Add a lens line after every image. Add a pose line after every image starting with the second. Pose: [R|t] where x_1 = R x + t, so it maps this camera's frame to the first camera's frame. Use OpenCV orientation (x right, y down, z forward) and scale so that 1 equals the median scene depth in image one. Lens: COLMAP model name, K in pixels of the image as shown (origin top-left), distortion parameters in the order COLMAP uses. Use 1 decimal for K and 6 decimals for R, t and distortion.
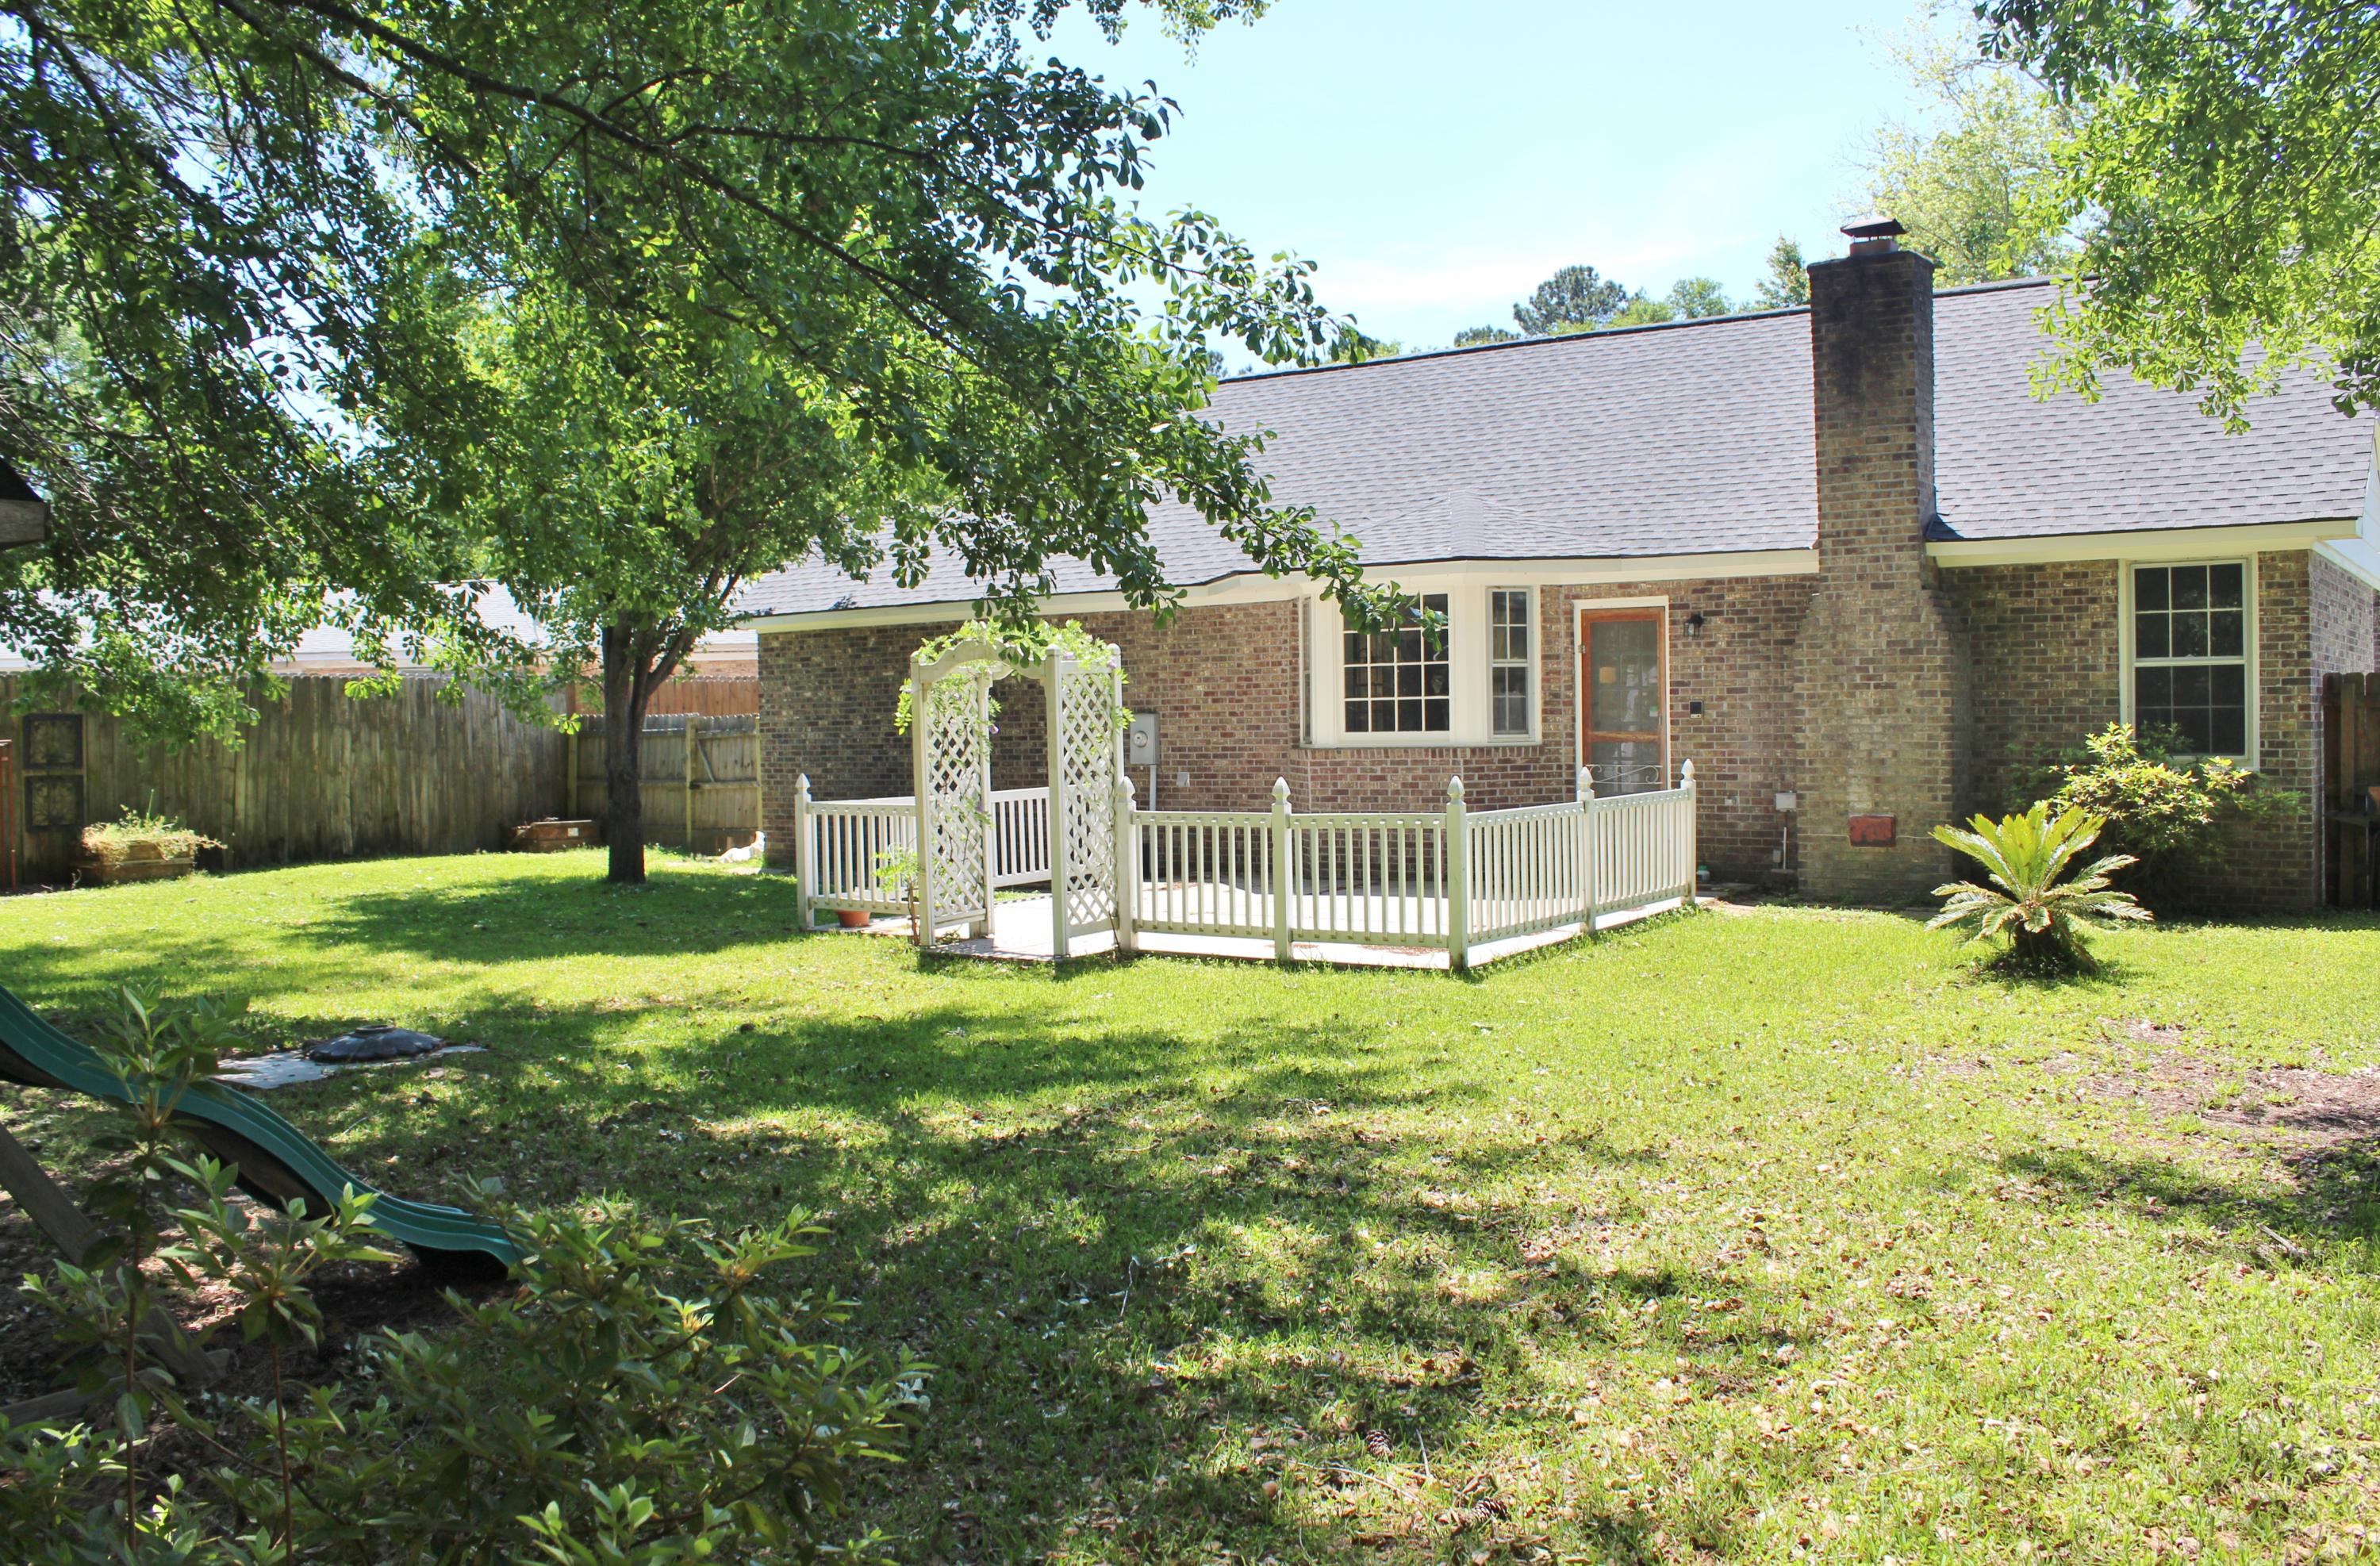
lens RADIAL K [[1995.5, 0, 1198.9], [0, 1995.5, 786.9], [0, 0, 1]] dist [-0.109162, -0.002696]
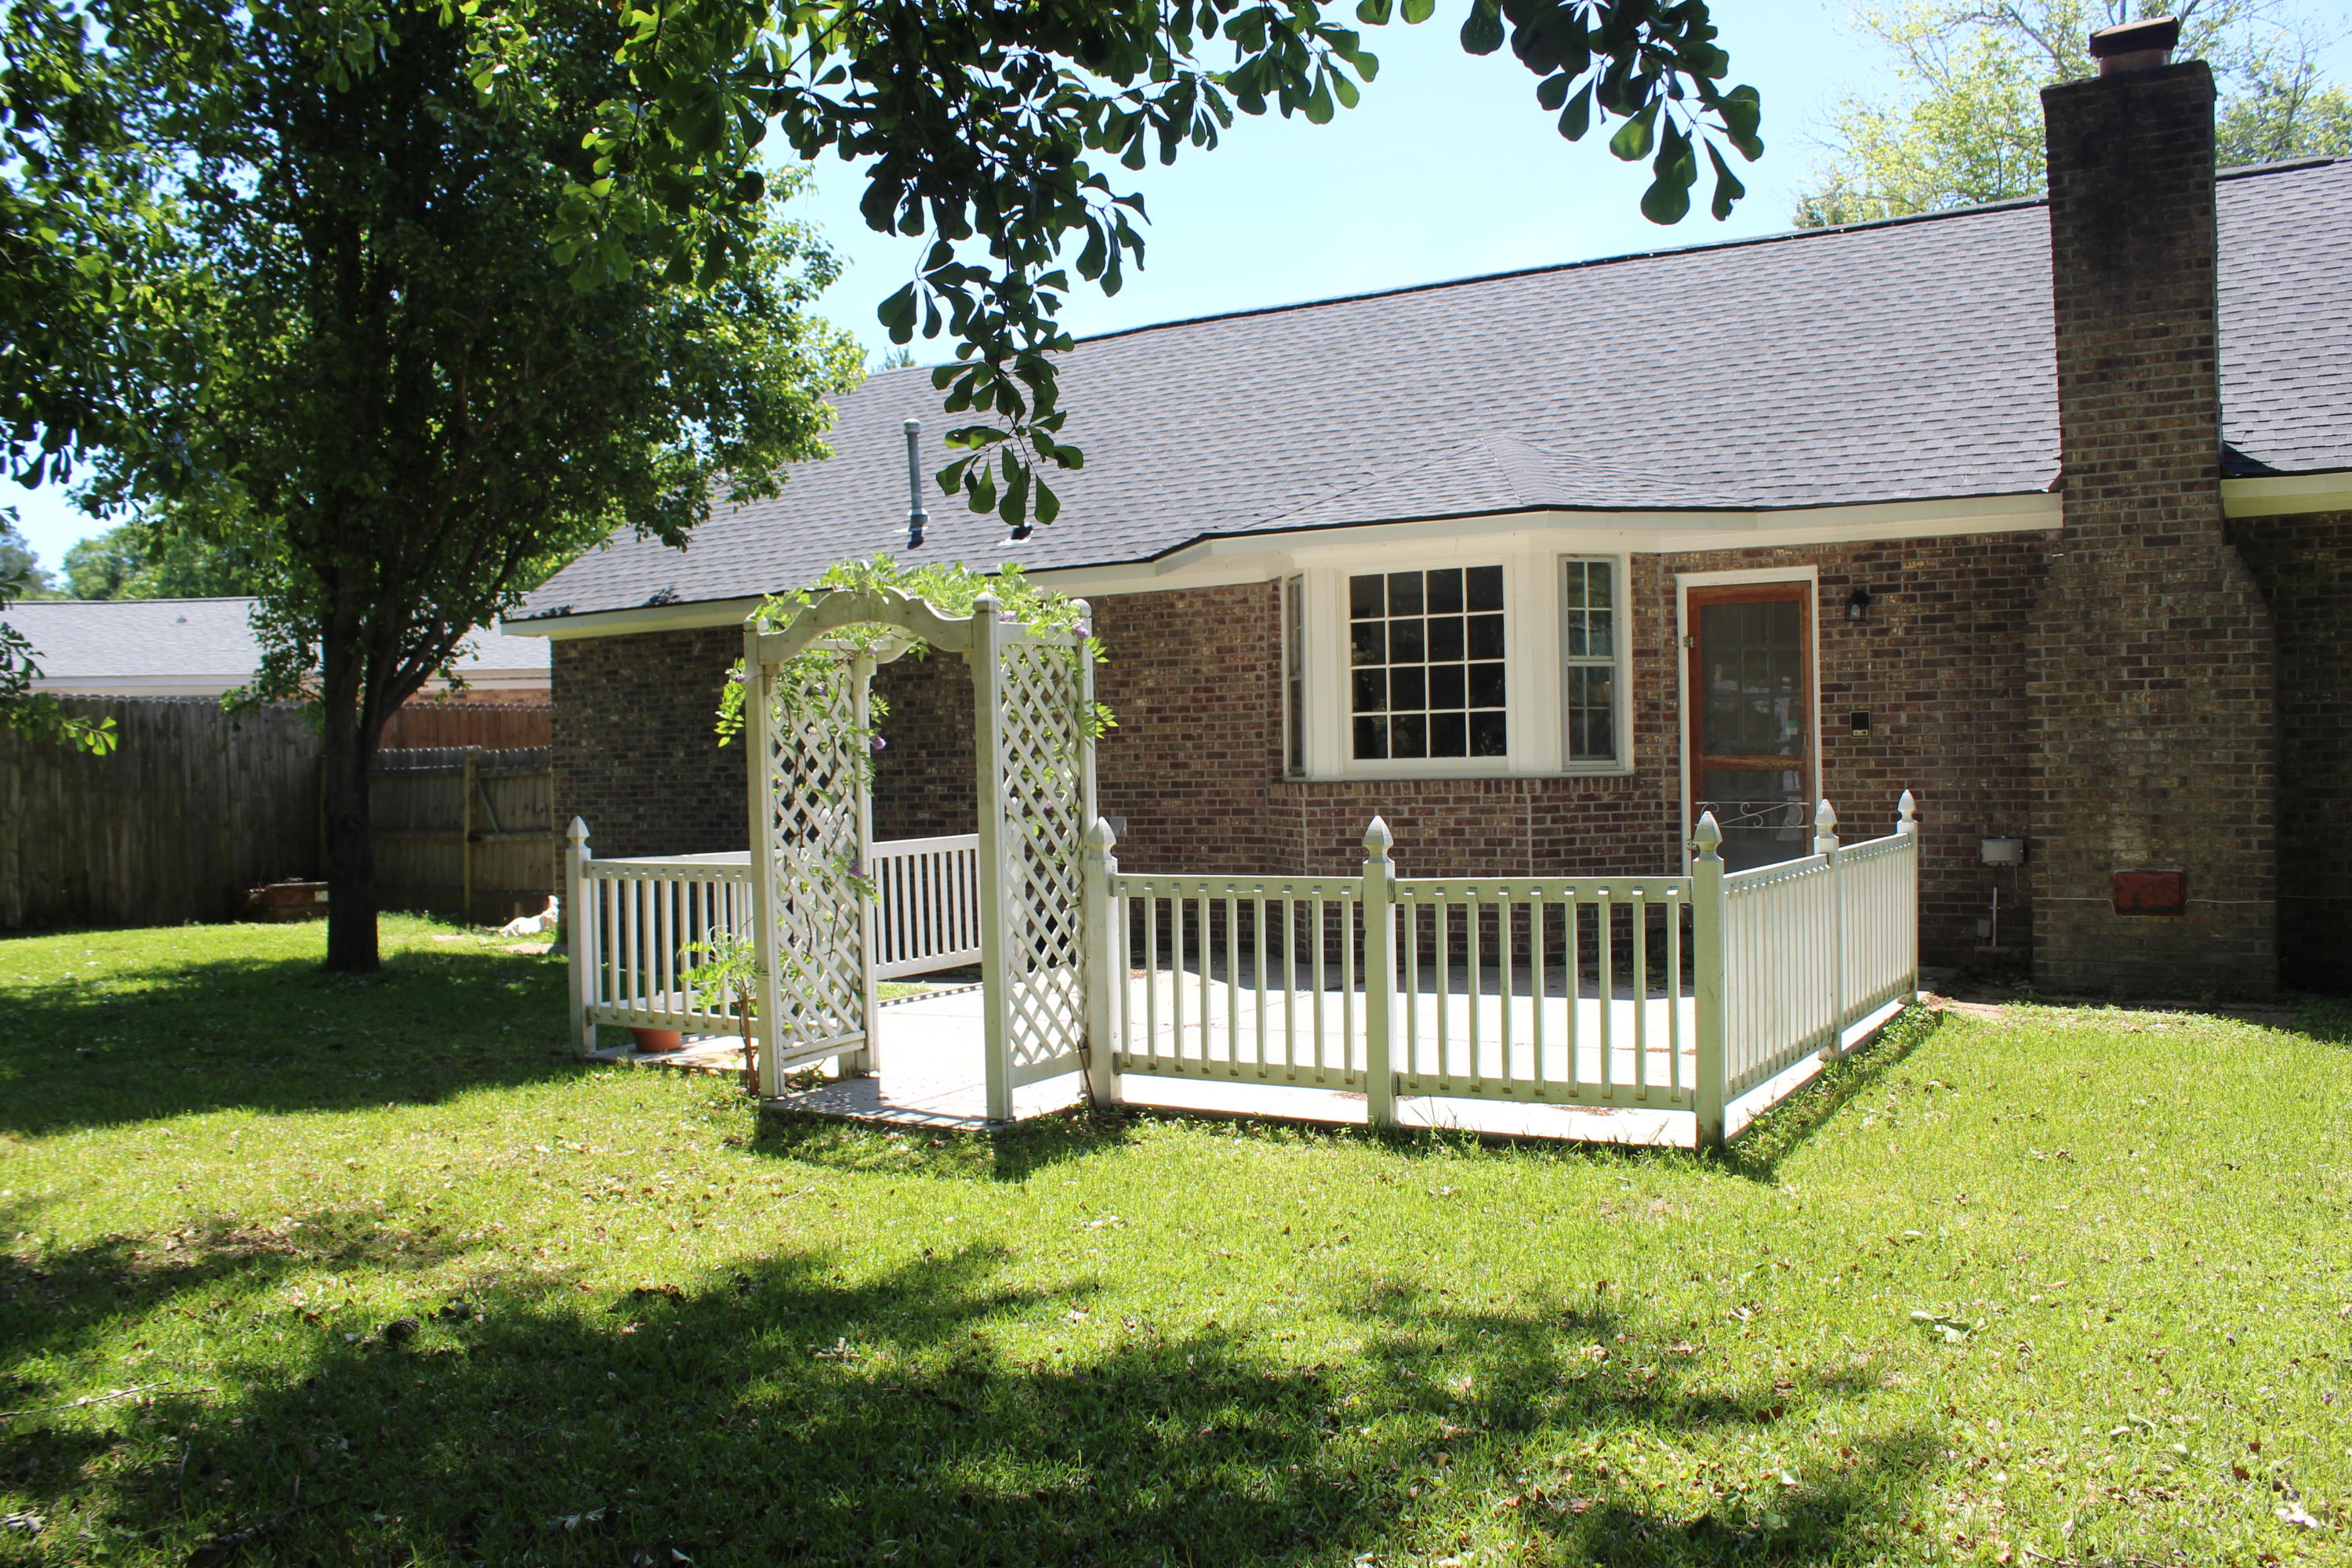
lens RADIAL K [[1962.9, 0, 1168.0], [0, 1962.9, 775.6], [0, 0, 1]] dist [-0.151097, 0.120316]
pose [[0.997768, -0.001733, 0.066749, -0.045394], [0.003915, 0.999462, -0.032569, 0.001445], [-0.066657, 0.032758, 0.997238, 0.327406]]
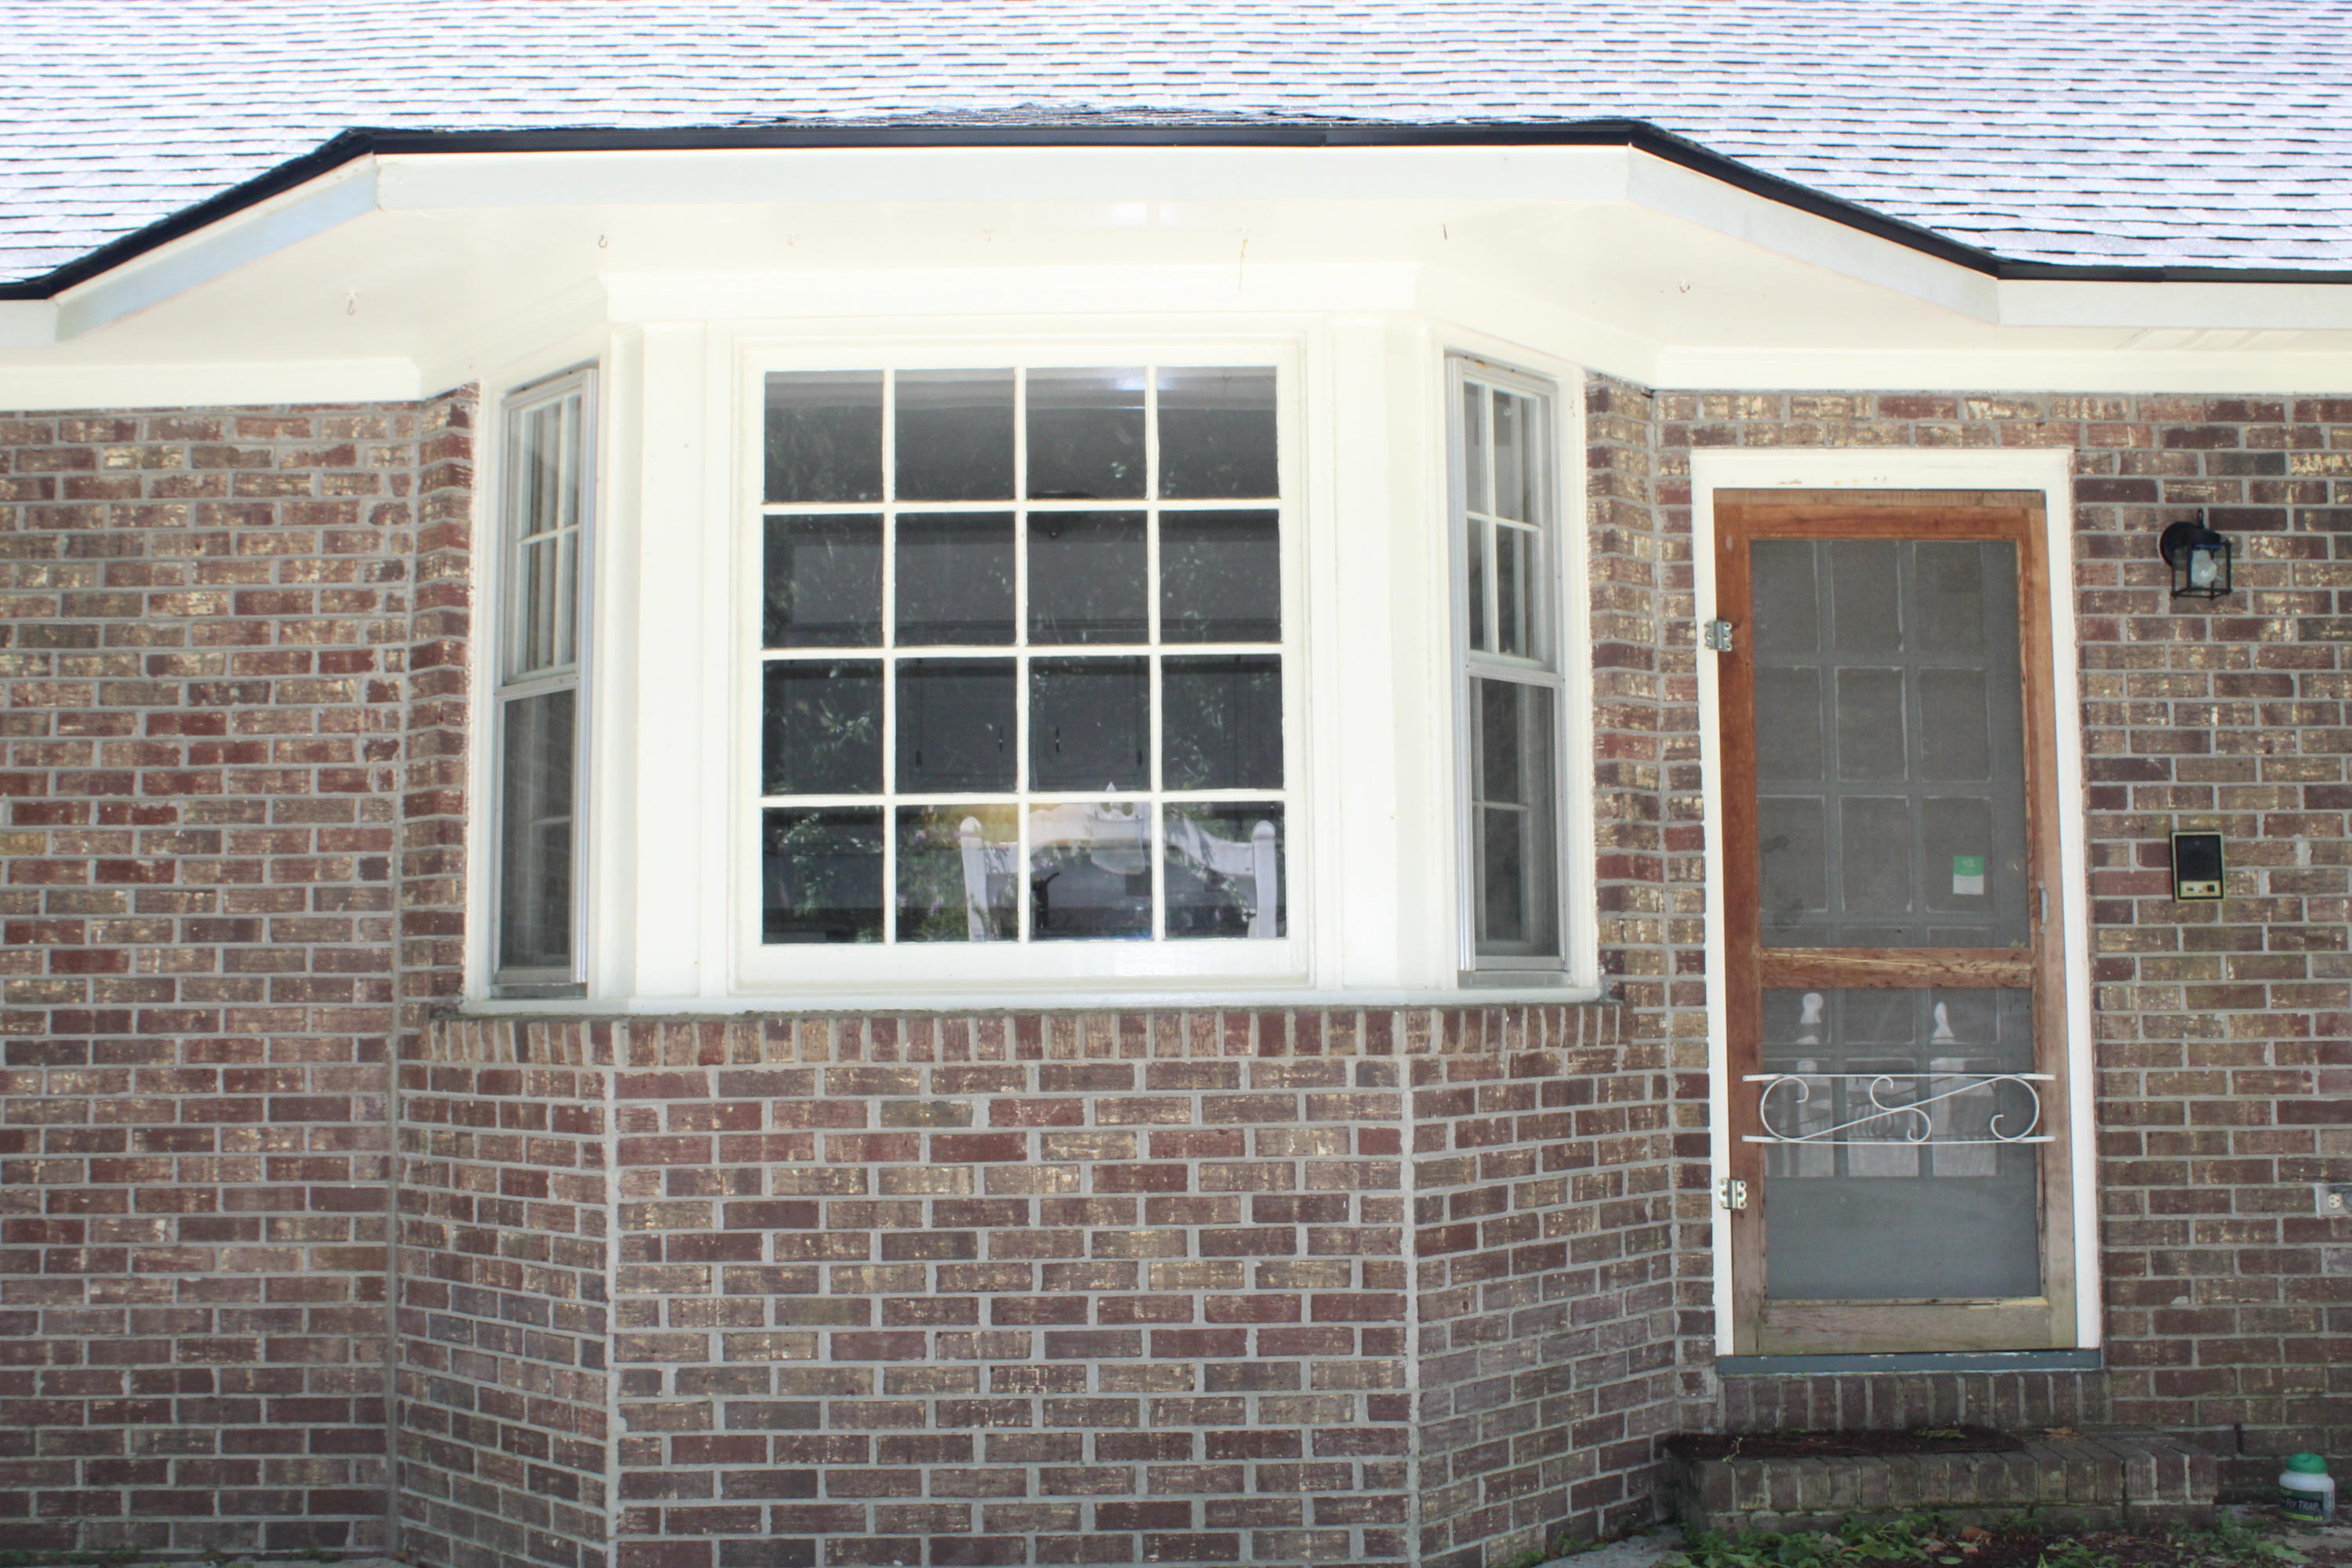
lens RADIAL K [[2499.5, 0, 1180.2], [0, 2499.5, 795.0], [0, 0, 1]] dist [-0.098556, 0.000000]
pose [[0.805105, 0.056238, 0.590460, -0.062476], [0.016920, 0.992912, -0.117640, -0.011295], [-0.592890, 0.104703, 0.798447, 0.822336]]
